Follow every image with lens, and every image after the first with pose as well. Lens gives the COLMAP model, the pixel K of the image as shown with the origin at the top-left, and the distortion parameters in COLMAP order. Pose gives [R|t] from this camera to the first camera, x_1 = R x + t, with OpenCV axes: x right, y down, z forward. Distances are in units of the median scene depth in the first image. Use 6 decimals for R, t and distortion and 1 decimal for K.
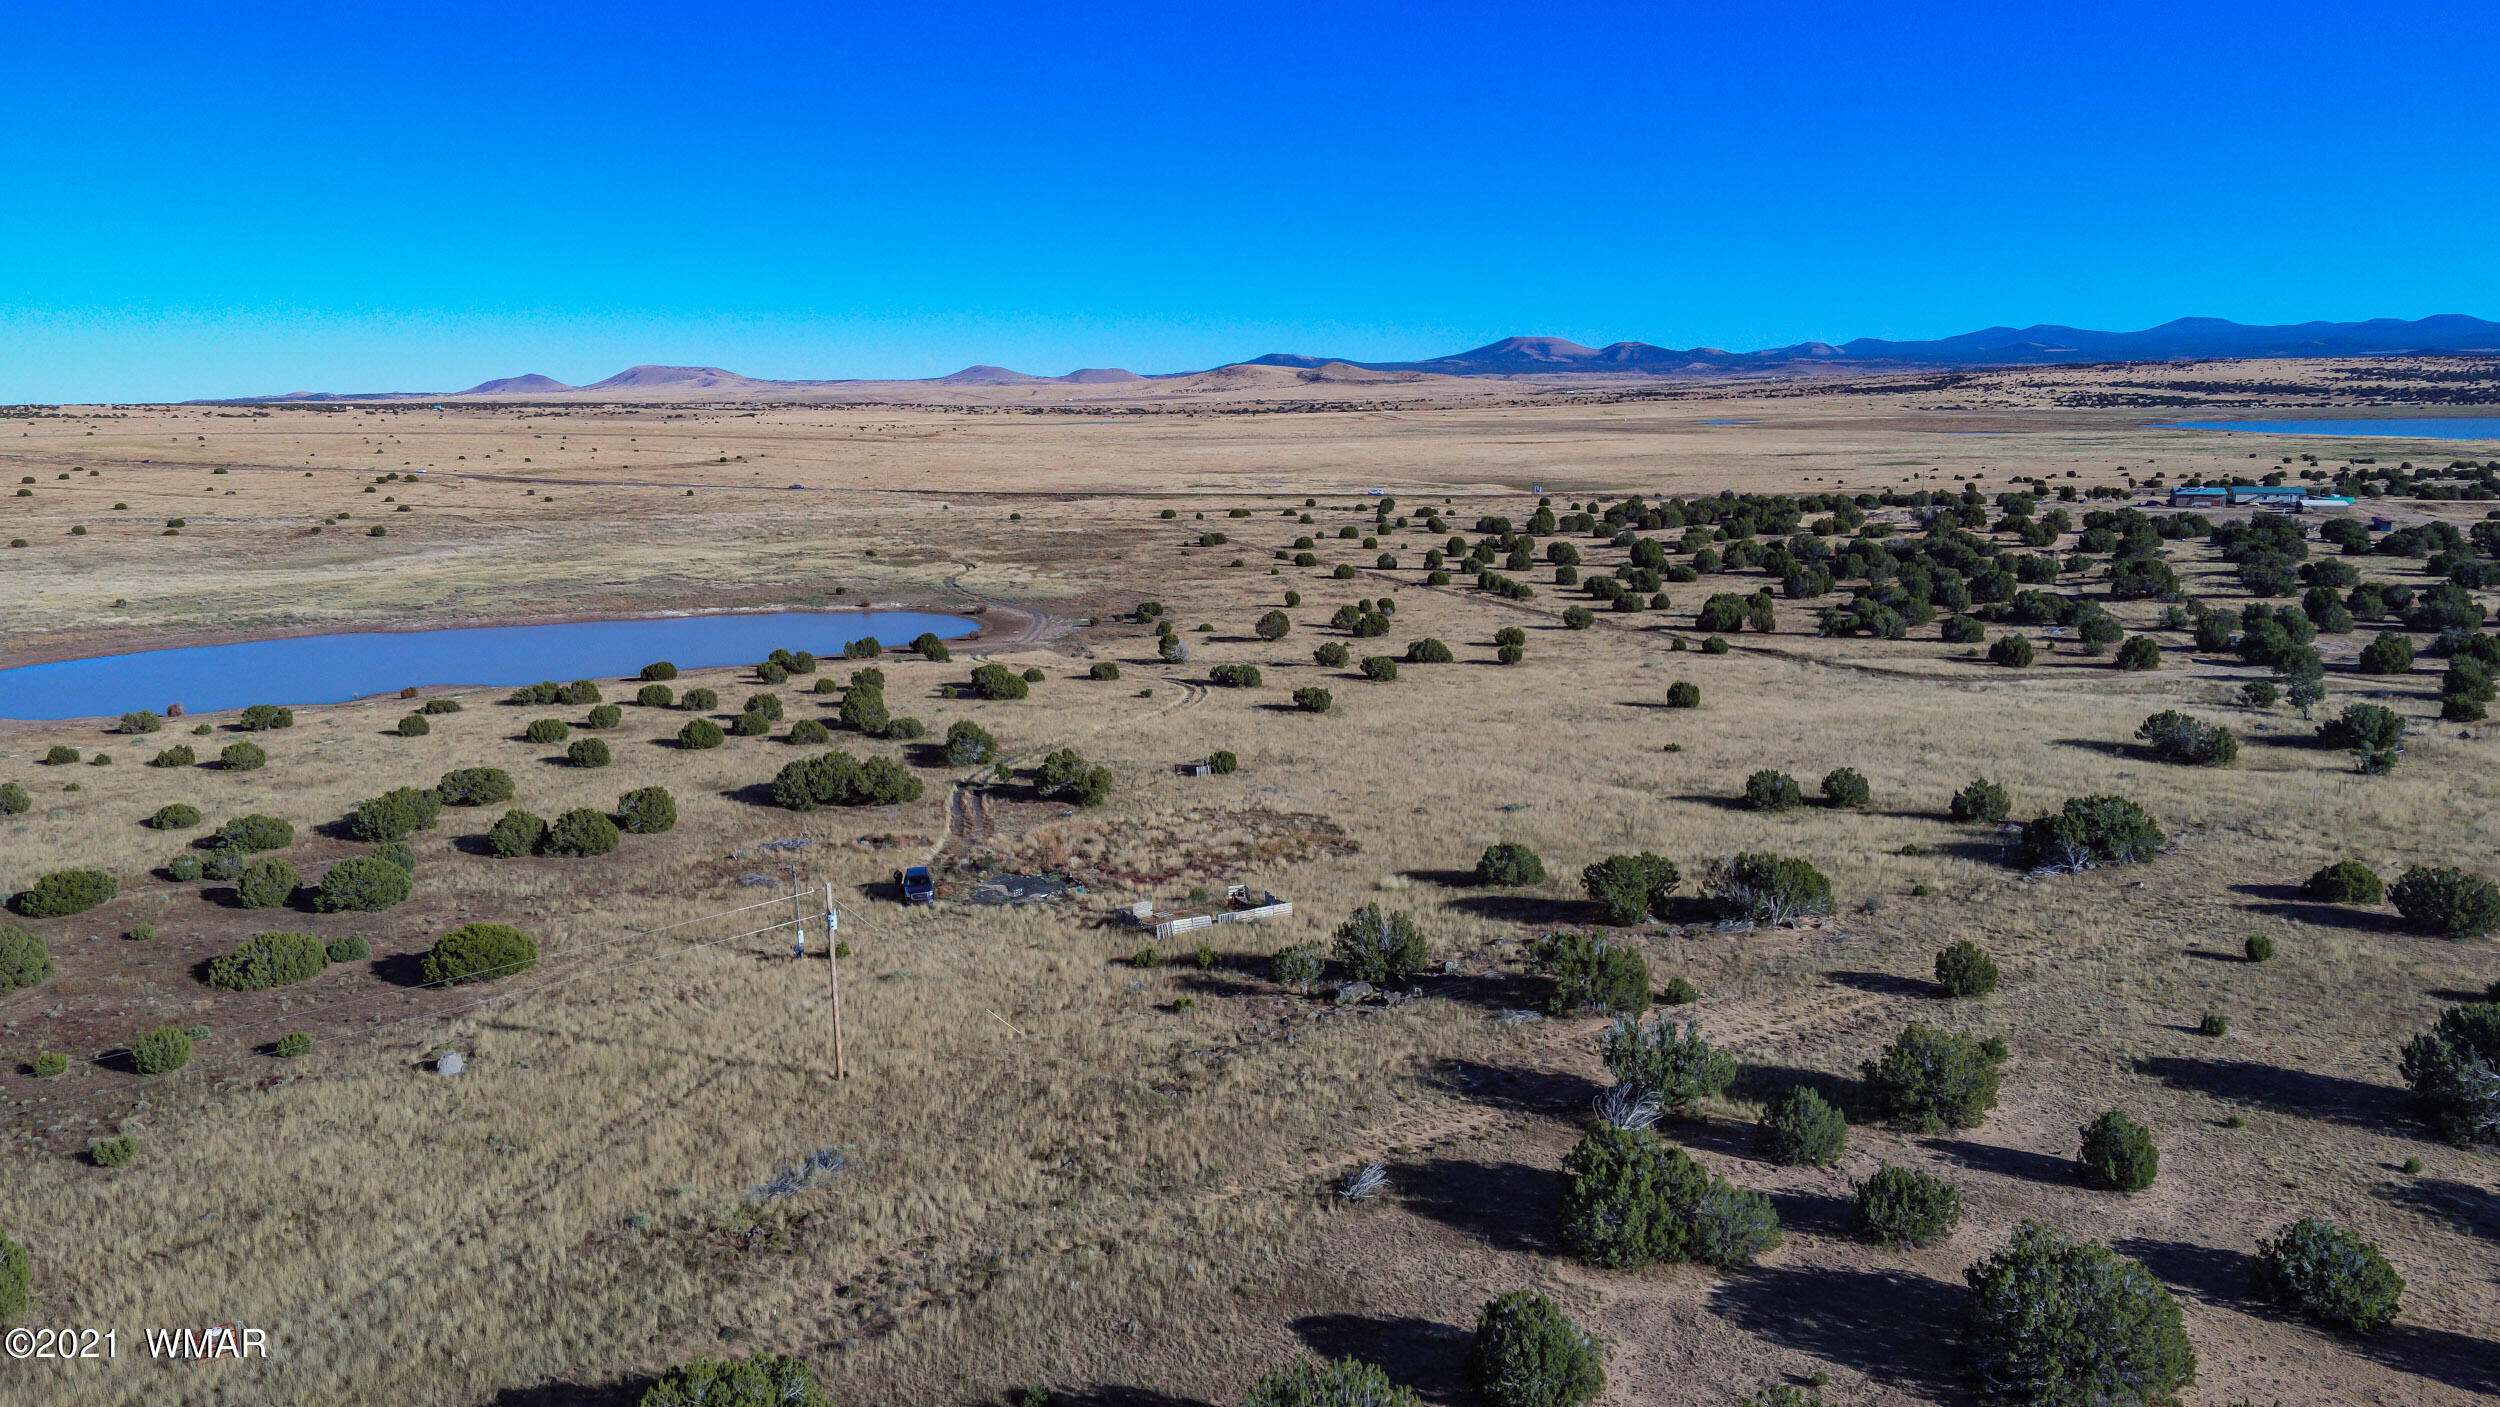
lens RADIAL K [[1576.4, 0, 1250.0], [0, 1576.4, 703.5], [0, 0, 1]] dist [0.004517, -0.001317]
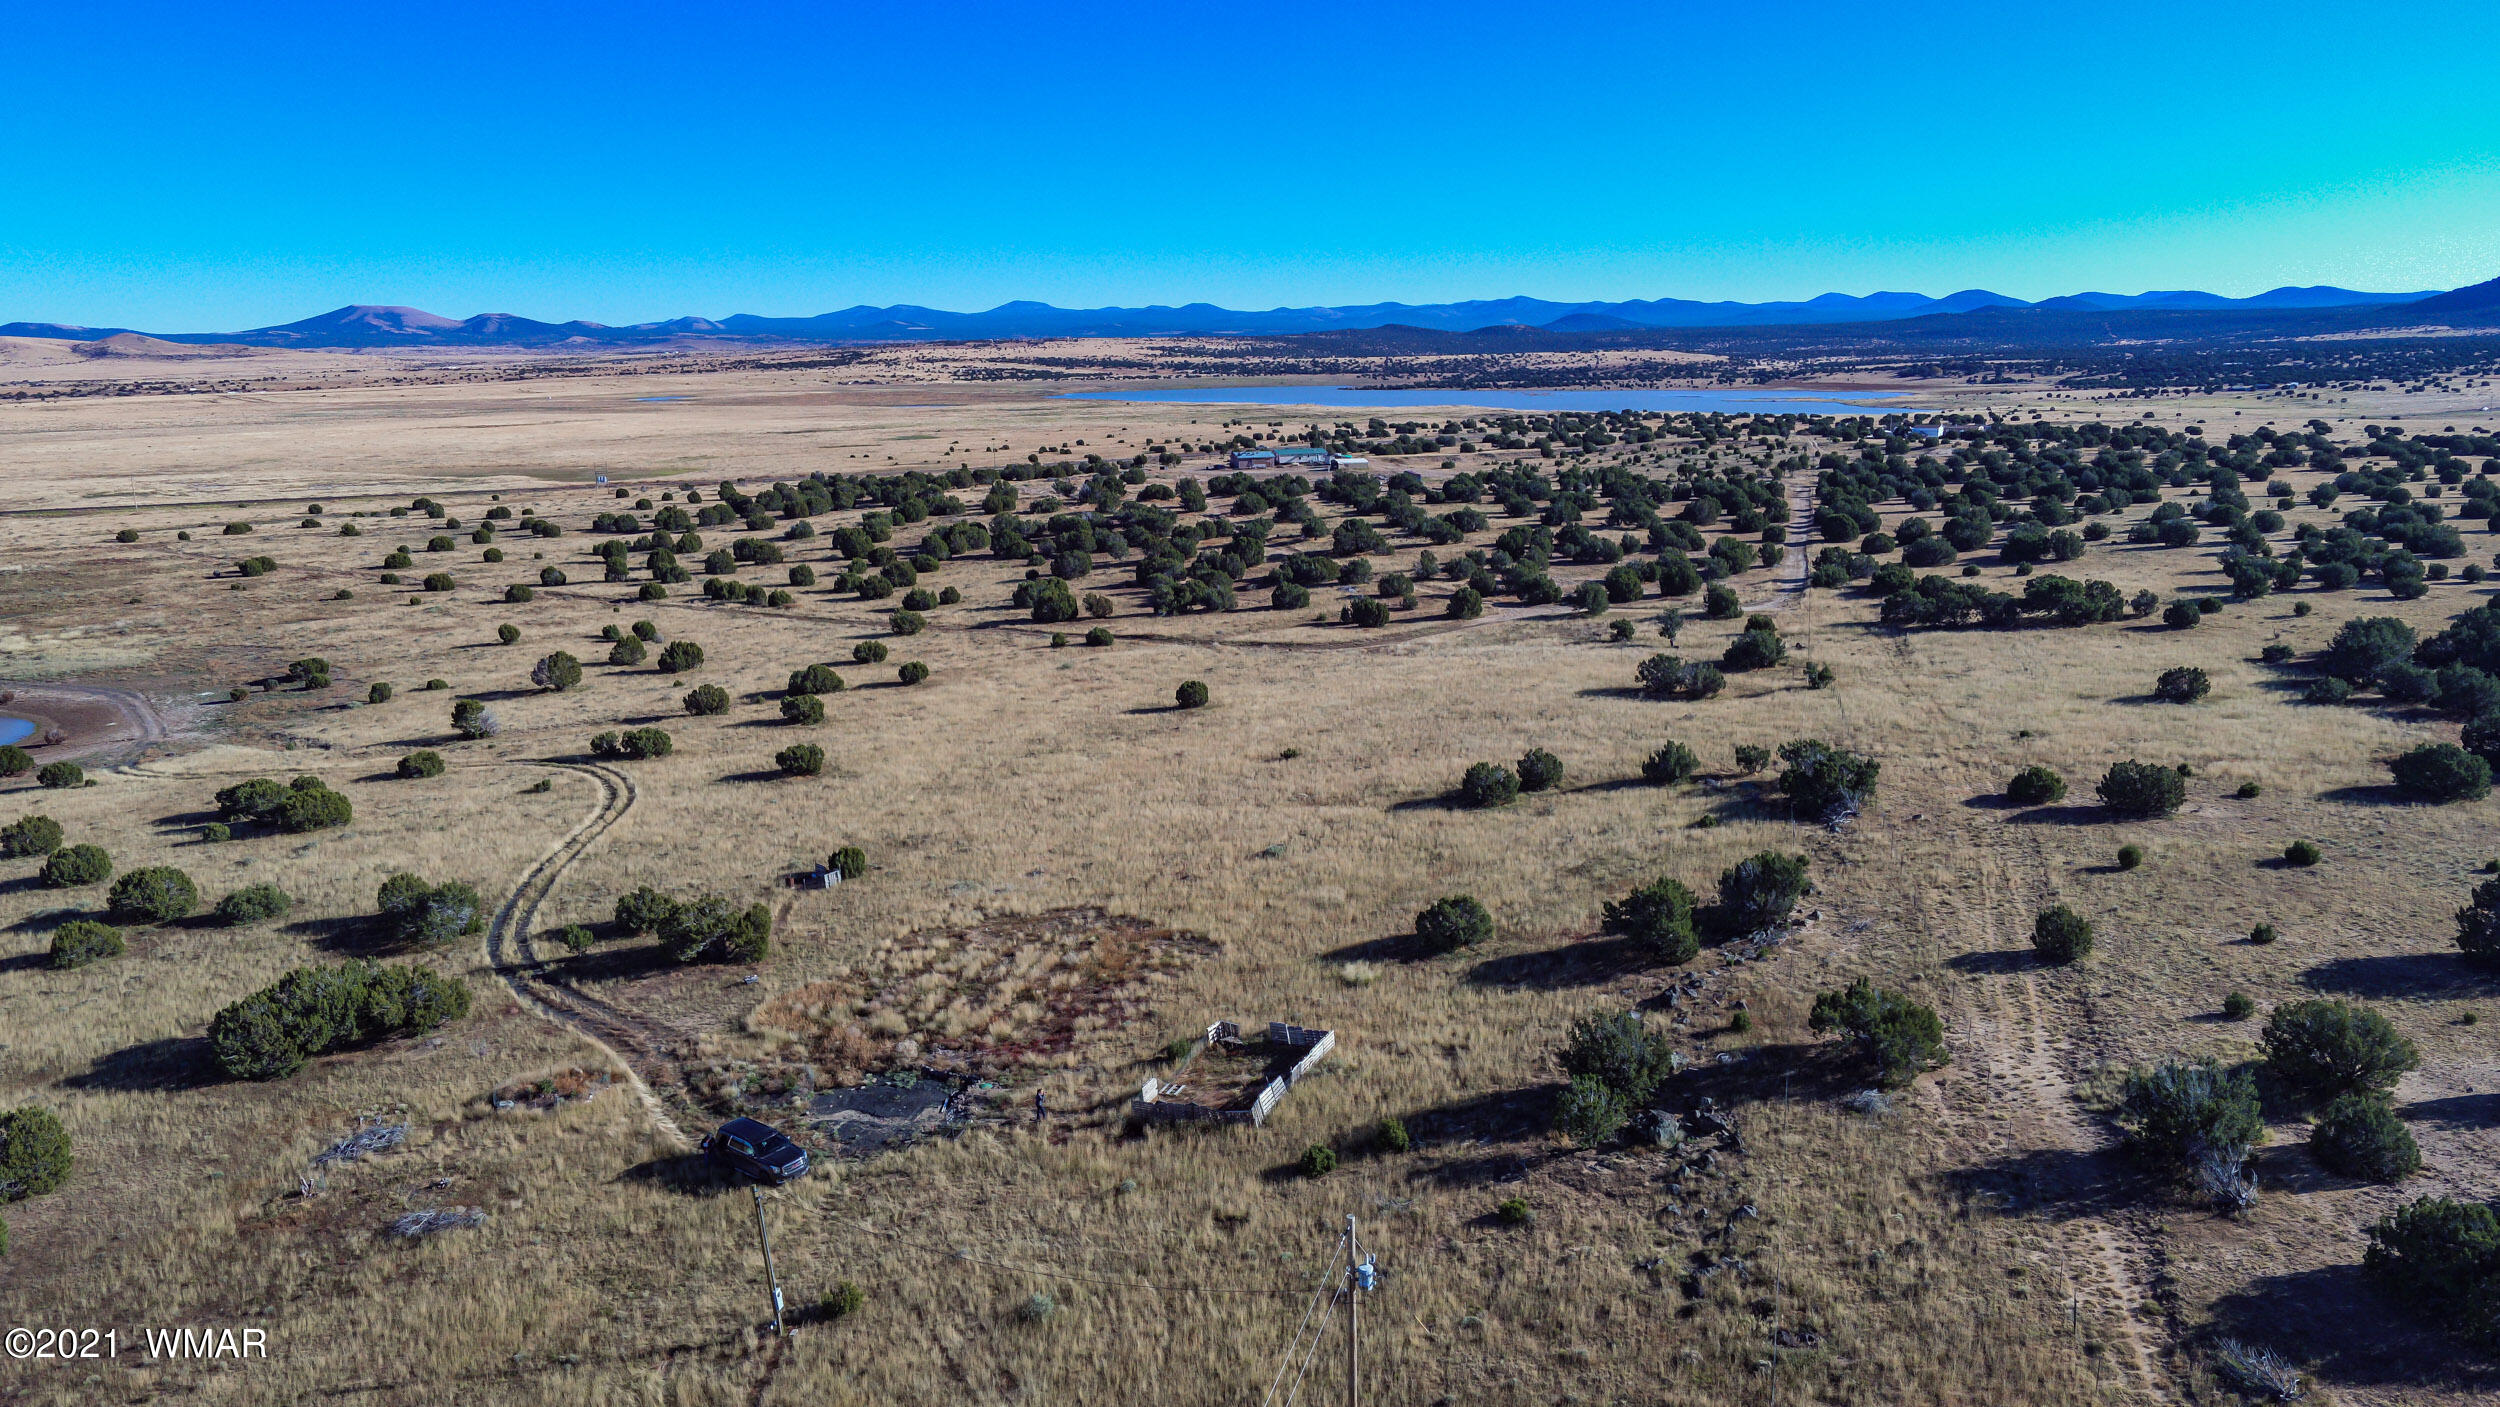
lens RADIAL K [[1573.0, 0, 1250.0], [0, 1573.0, 703.5], [0, 0, 1]] dist [0.013335, -0.026112]
pose [[0.783914, -0.133026, 0.606452, -0.060701], [0.123618, 0.990662, 0.057512, -0.011221], [-0.608439, 0.029884, 0.793038, 0.052082]]
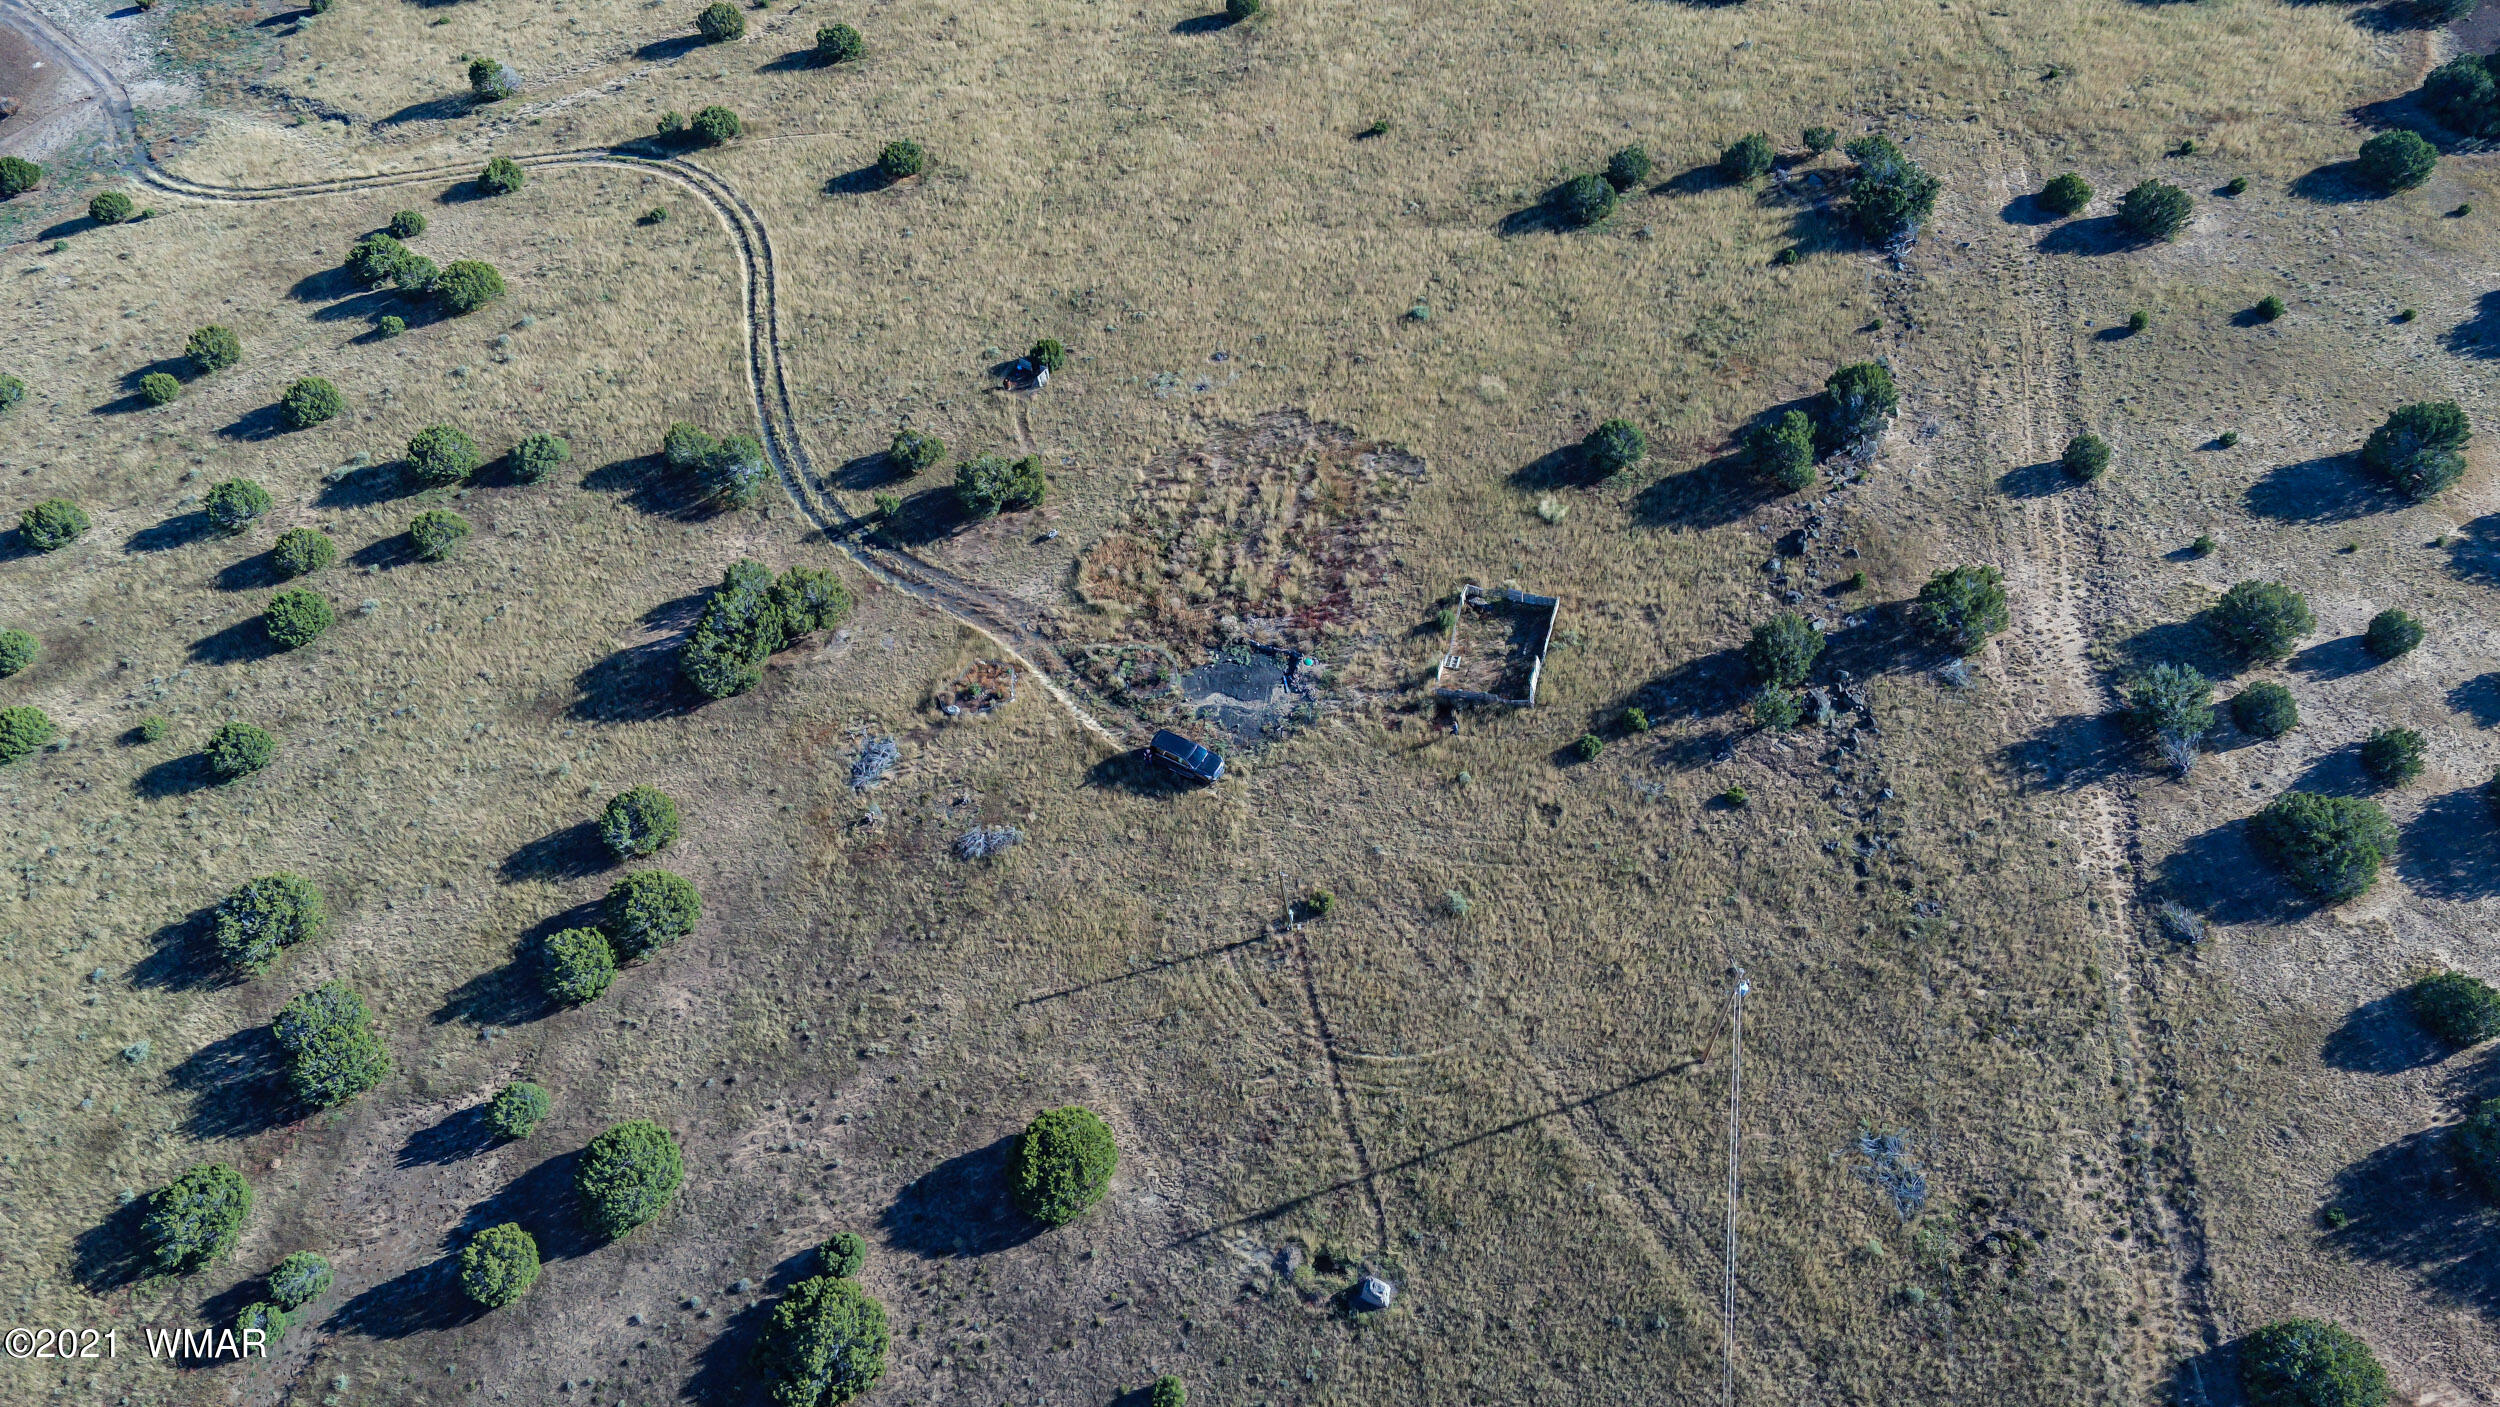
lens RADIAL K [[1577.6, 0, 1250.0], [0, 1577.6, 703.5], [0, 0, 1]] dist [0.006915, -0.022519]
pose [[0.692244, -0.559021, 0.456392, -0.084134], [0.143186, 0.726238, 0.672366, -0.073823], [-0.707316, -0.400093, 0.582778, 0.065874]]
